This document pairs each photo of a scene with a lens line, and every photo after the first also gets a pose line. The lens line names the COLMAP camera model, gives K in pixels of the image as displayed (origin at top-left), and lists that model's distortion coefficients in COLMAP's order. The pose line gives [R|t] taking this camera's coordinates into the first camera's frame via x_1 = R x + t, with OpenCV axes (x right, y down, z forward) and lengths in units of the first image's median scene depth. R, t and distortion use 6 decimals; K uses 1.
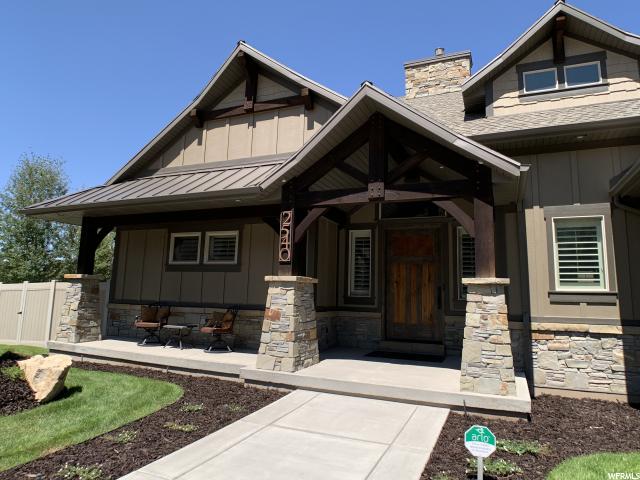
lens RADIAL K [[423.4, 0, 316.5], [0, 423.4, 230.2], [0, 0, 1]] dist [-0.034562, -0.000375]
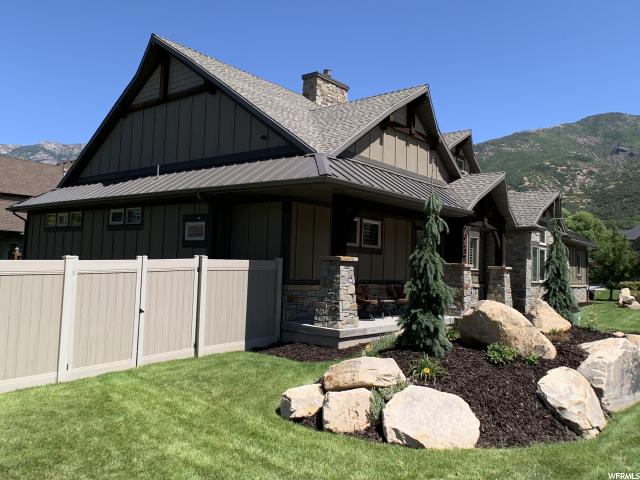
lens RADIAL K [[534.4, 0, 320.0], [0, 534.4, 240.0], [0, 0, 1]] dist [-0.000698, -0.000475]
pose [[0.268020, 0.031247, 0.962906, -2.060726], [-0.173785, 0.984647, 0.016420, 0.068891], [-0.947610, -0.171740, 0.269335, 0.867633]]
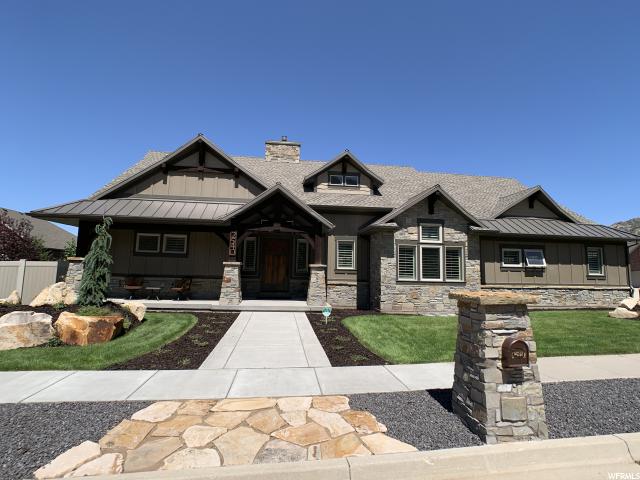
lens RADIAL K [[330.3, 0, 319.5], [0, 330.3, 234.5], [0, 0, 1]] dist [-0.045656, 0.016573]
pose [[0.858605, 0.048846, 0.510305, -0.488179], [-0.076412, 0.996524, 0.033179, -0.106936], [-0.506910, -0.067481, 0.859353, -0.582518]]
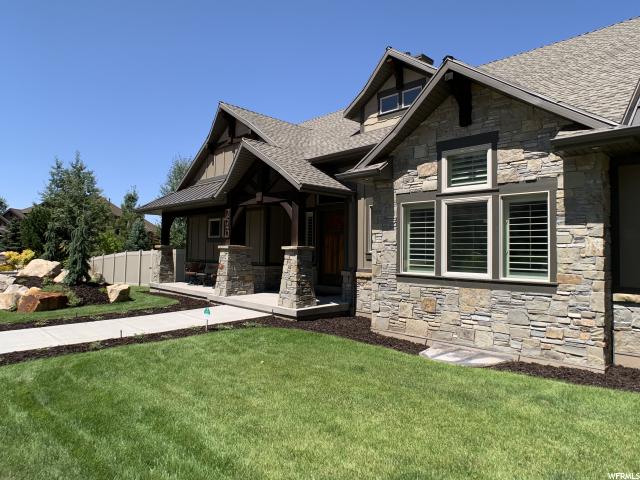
lens RADIAL K [[423.4, 0, 316.5], [0, 423.4, 230.2], [0, 0, 1]] dist [-0.034562, -0.000375]
pose [[0.920977, -0.031276, -0.388359, 0.860009], [0.066886, 0.994667, 0.078513, -0.064121], [0.383833, -0.098285, 0.918157, -0.444708]]
